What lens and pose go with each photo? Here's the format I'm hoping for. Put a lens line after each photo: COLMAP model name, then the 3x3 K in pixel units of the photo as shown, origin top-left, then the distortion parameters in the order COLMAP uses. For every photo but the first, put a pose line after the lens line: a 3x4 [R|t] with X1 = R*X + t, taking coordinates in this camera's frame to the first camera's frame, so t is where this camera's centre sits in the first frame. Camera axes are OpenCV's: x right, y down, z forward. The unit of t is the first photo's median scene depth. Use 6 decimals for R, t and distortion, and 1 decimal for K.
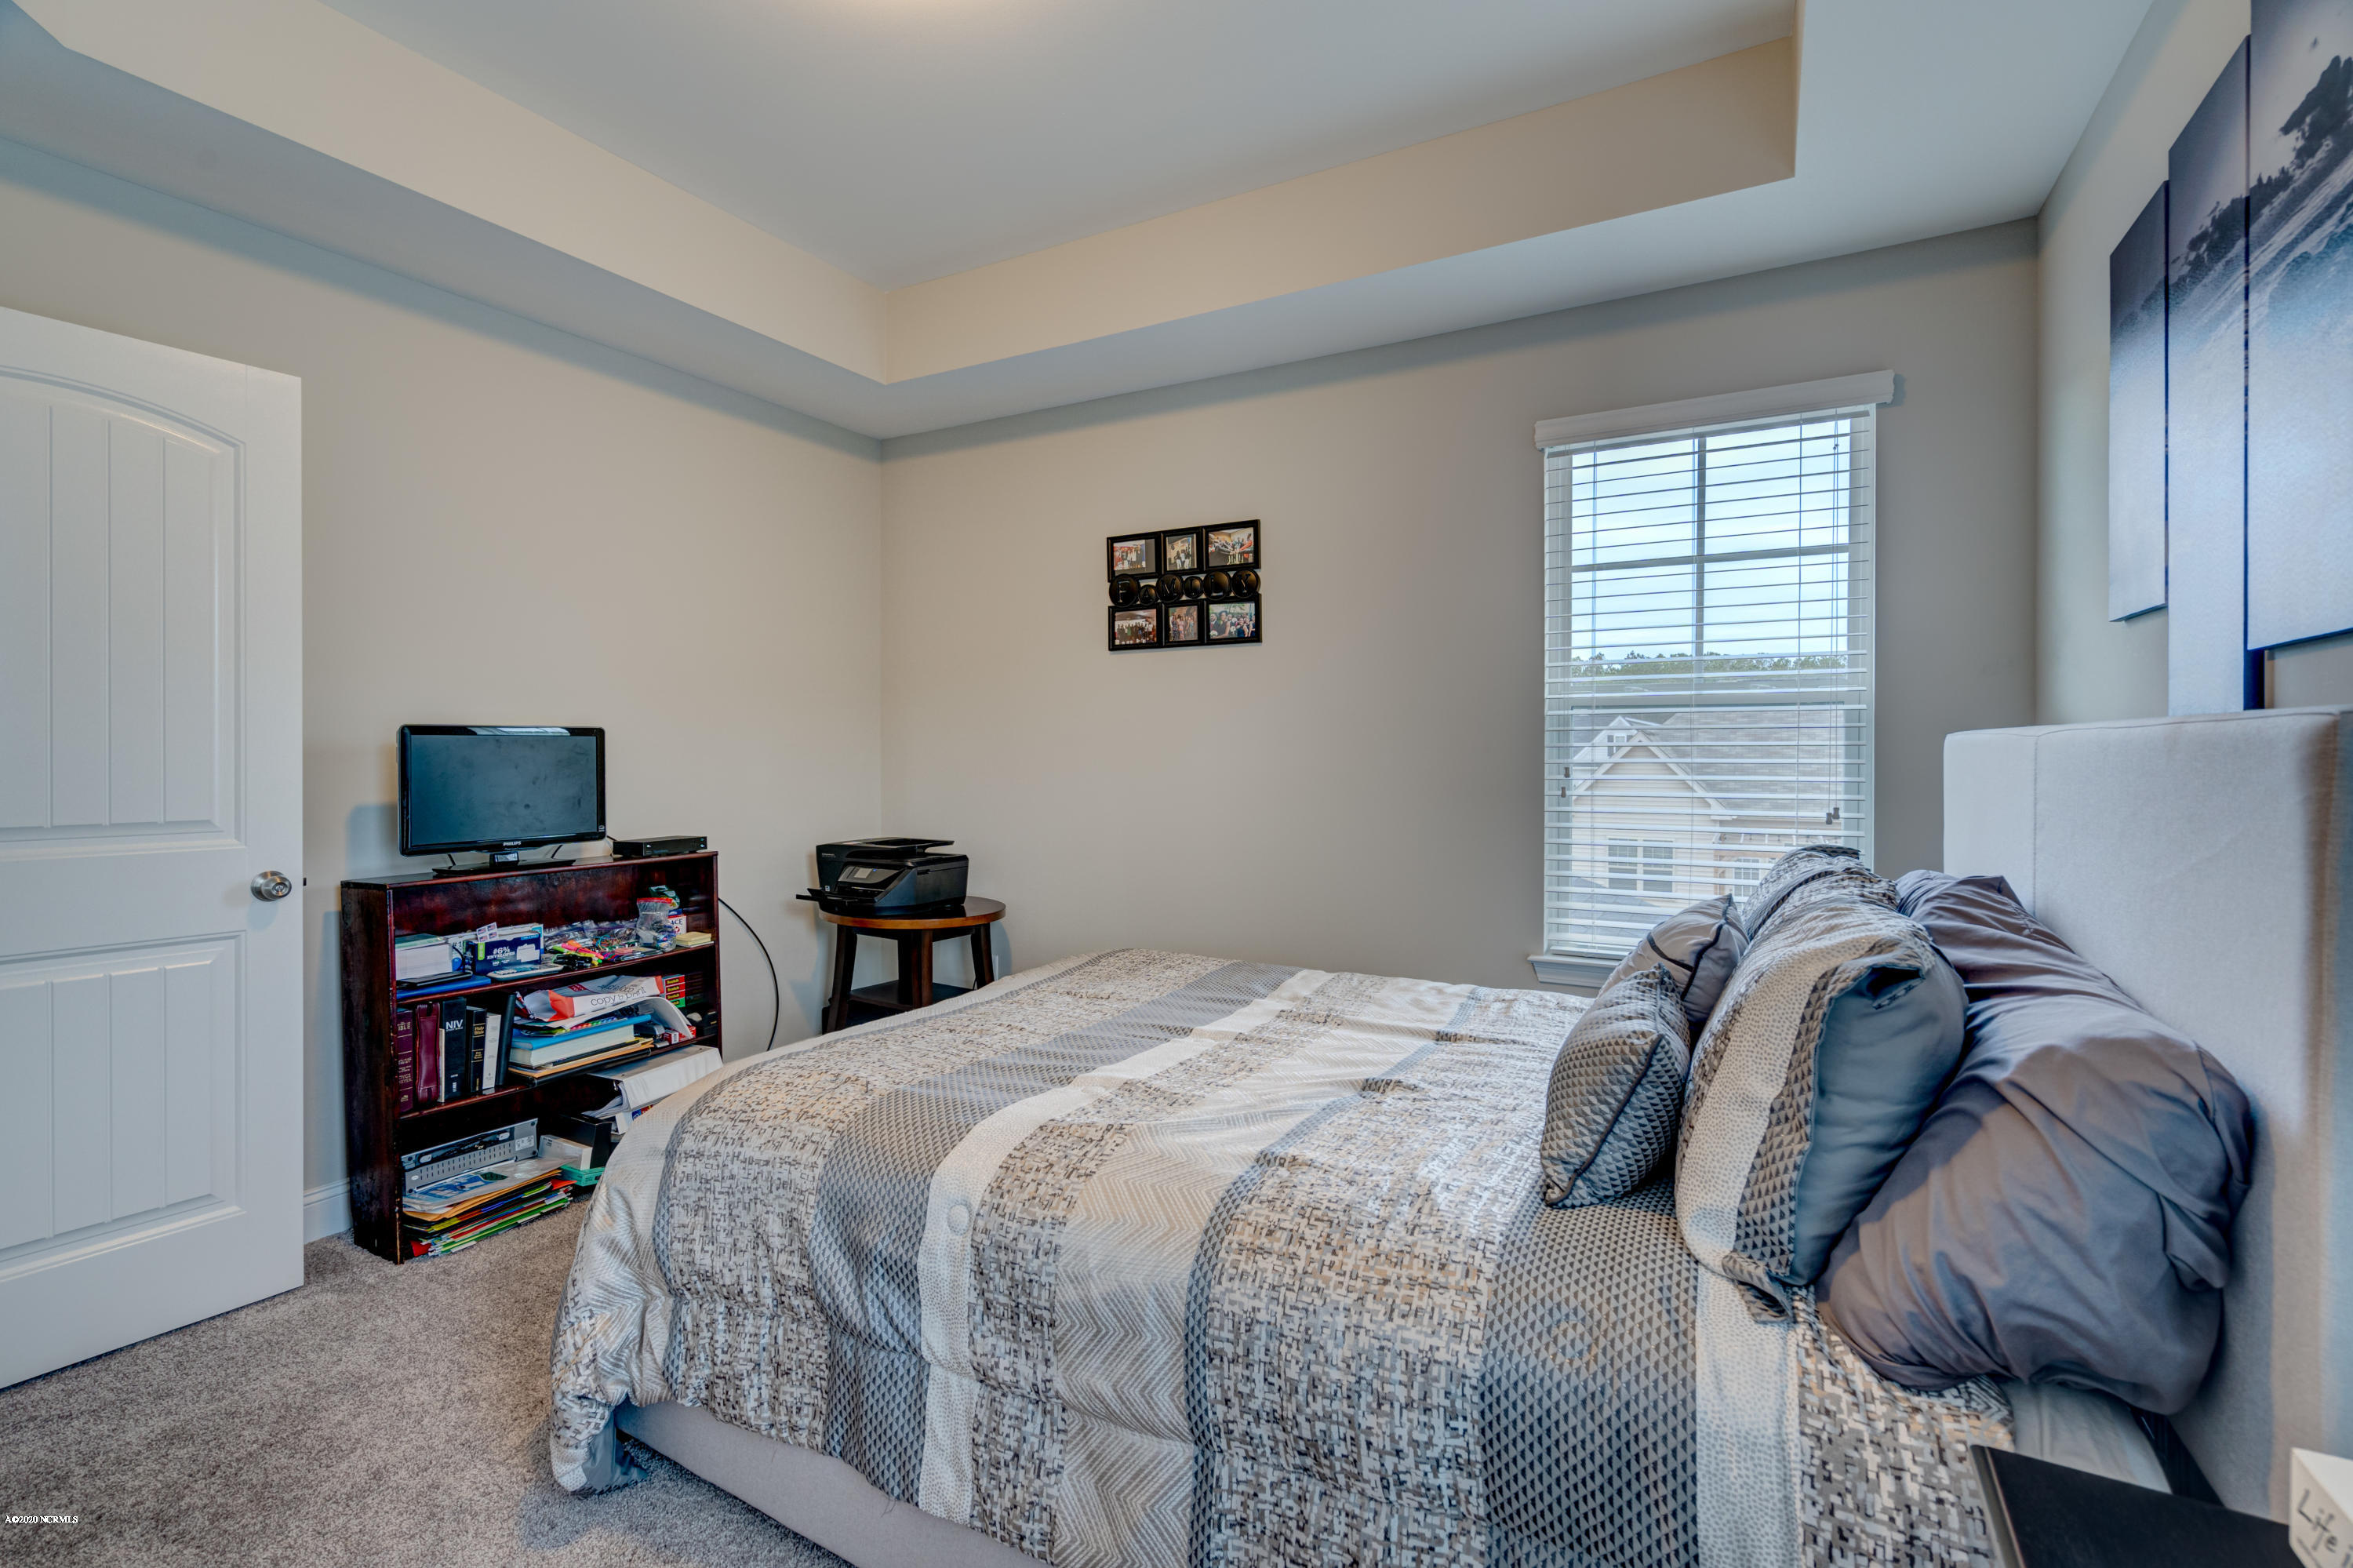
lens RADIAL K [[1070.1, 0, 1166.9], [0, 1070.1, 763.9], [0, 0, 1]] dist [0.001515, 0.000540]
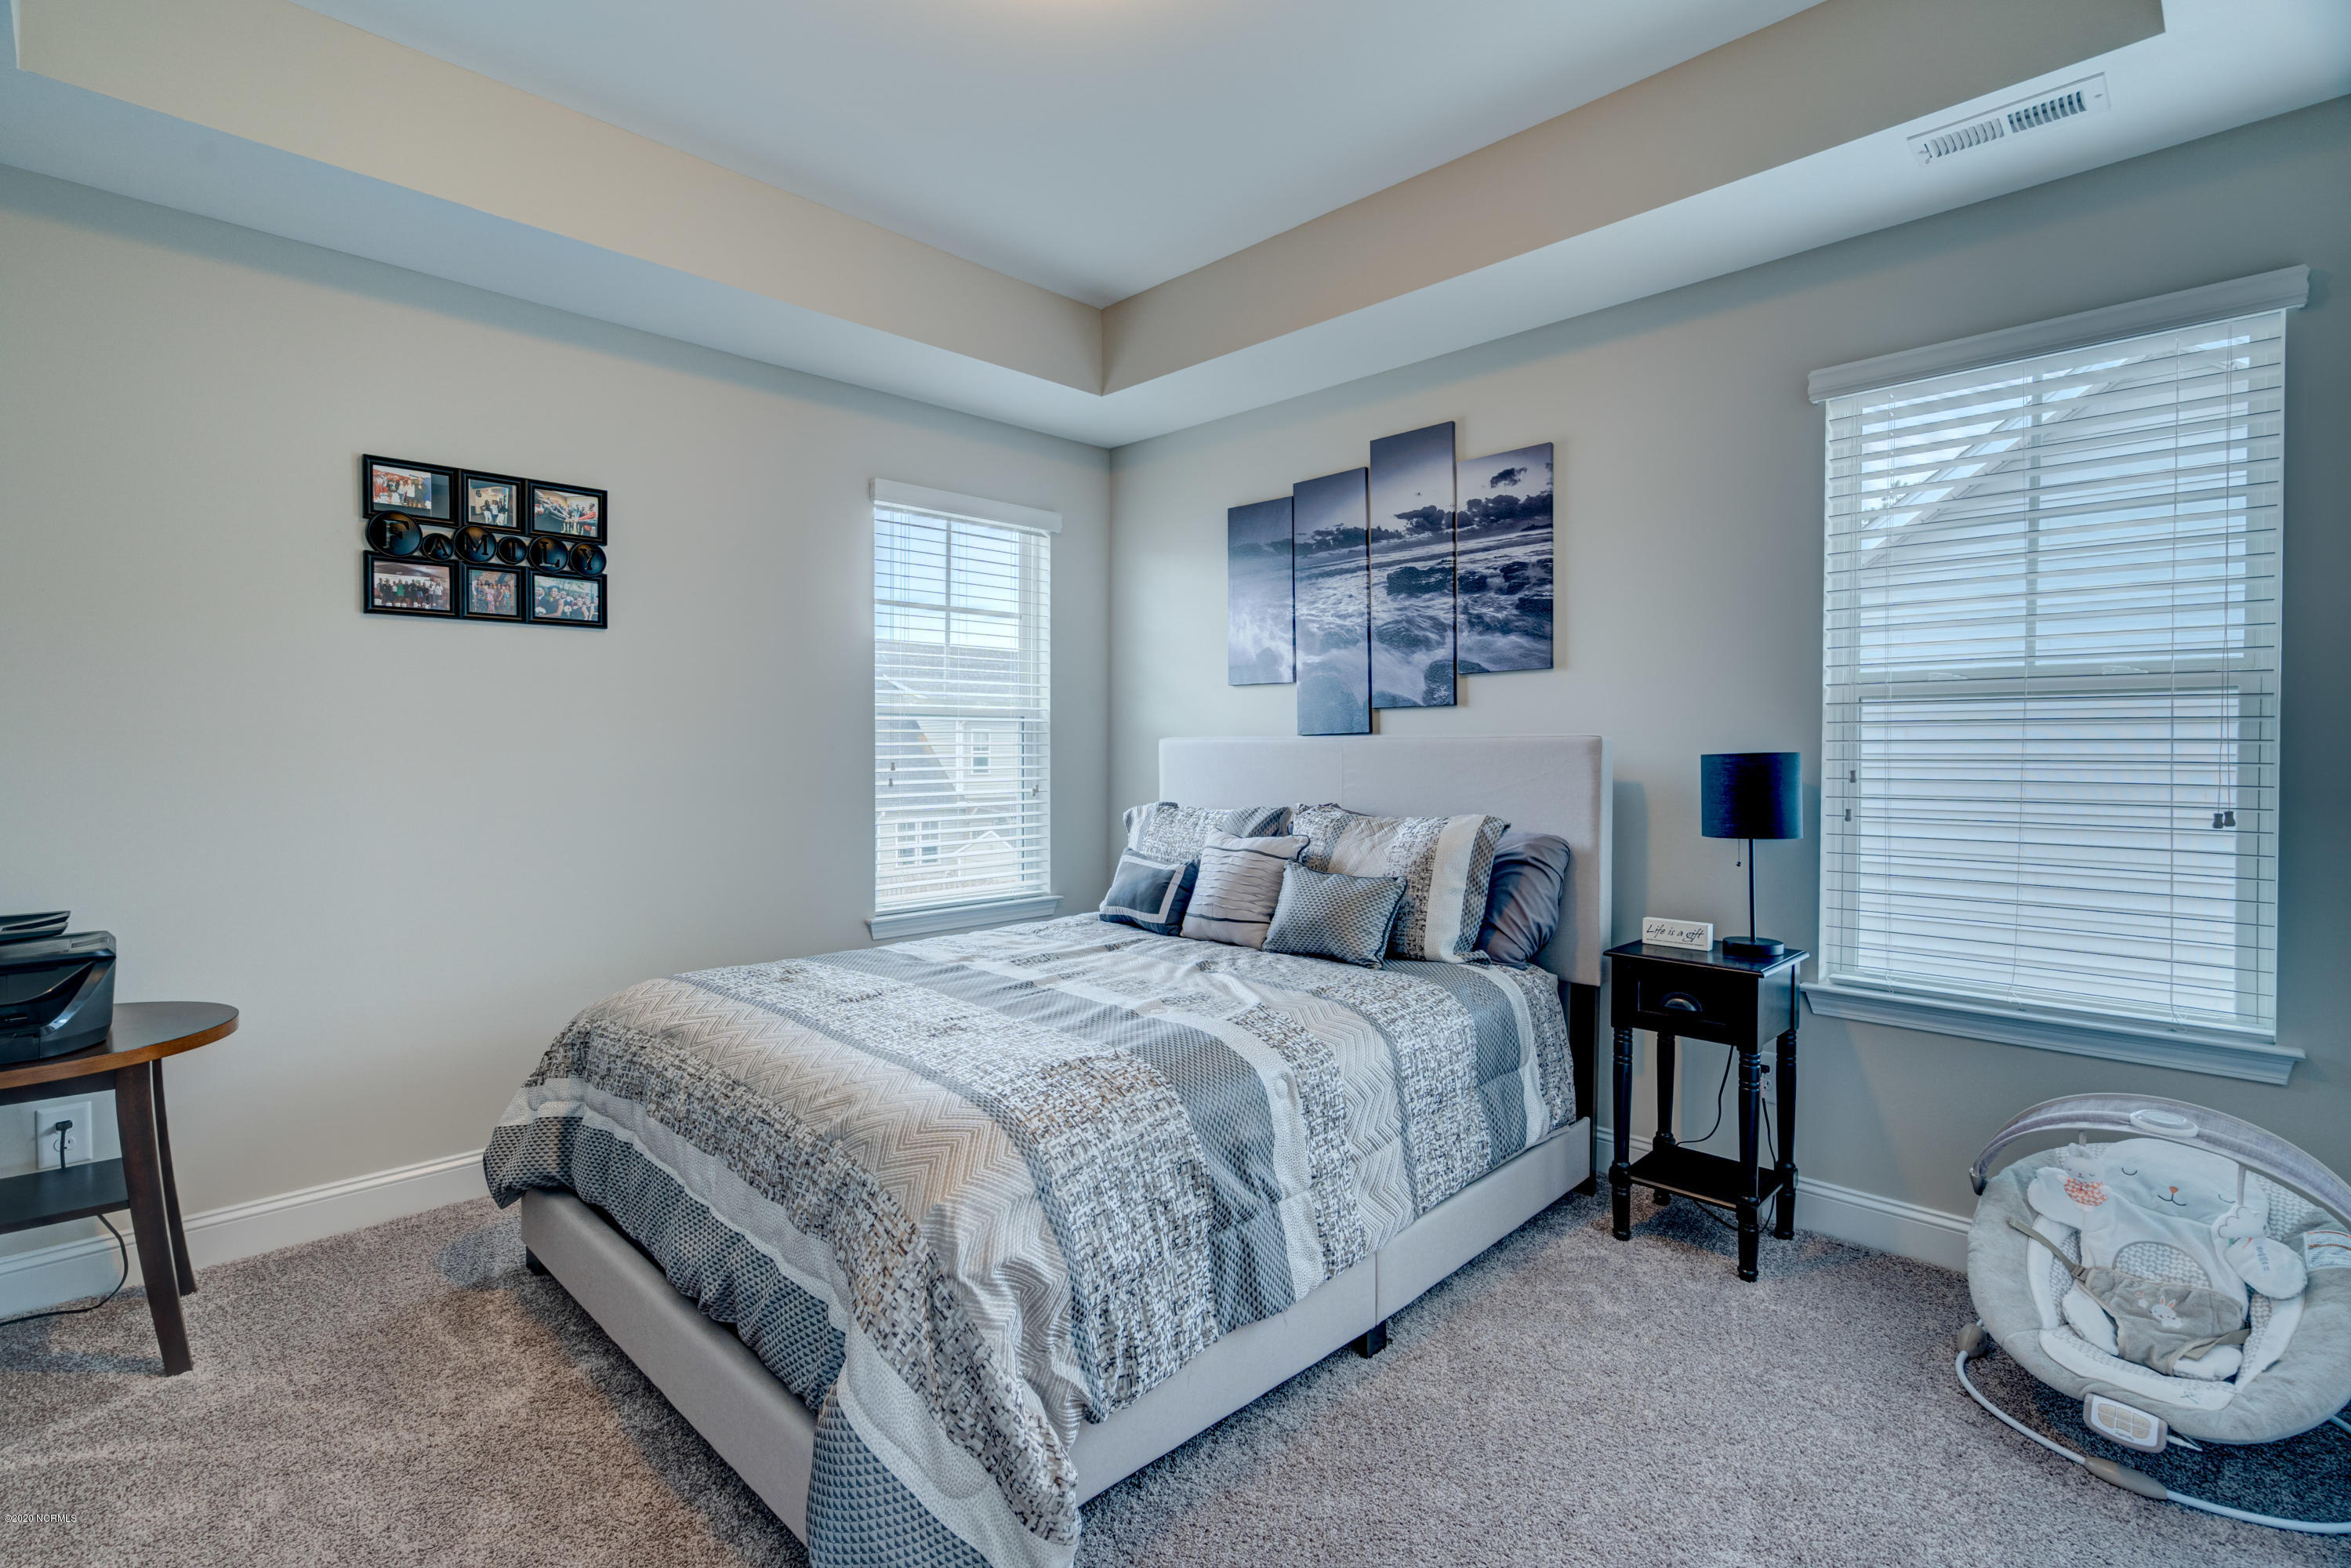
lens RADIAL K [[1069.2, 0, 1158.1], [0, 1069.2, 759.6], [0, 0, 1]] dist [0.001515, 0.000540]
pose [[0.273740, -0.012739, 0.961719, -0.626745], [0.018523, 0.999797, 0.007971, -0.004030], [-0.961625, 0.015632, 0.273920, 0.311463]]
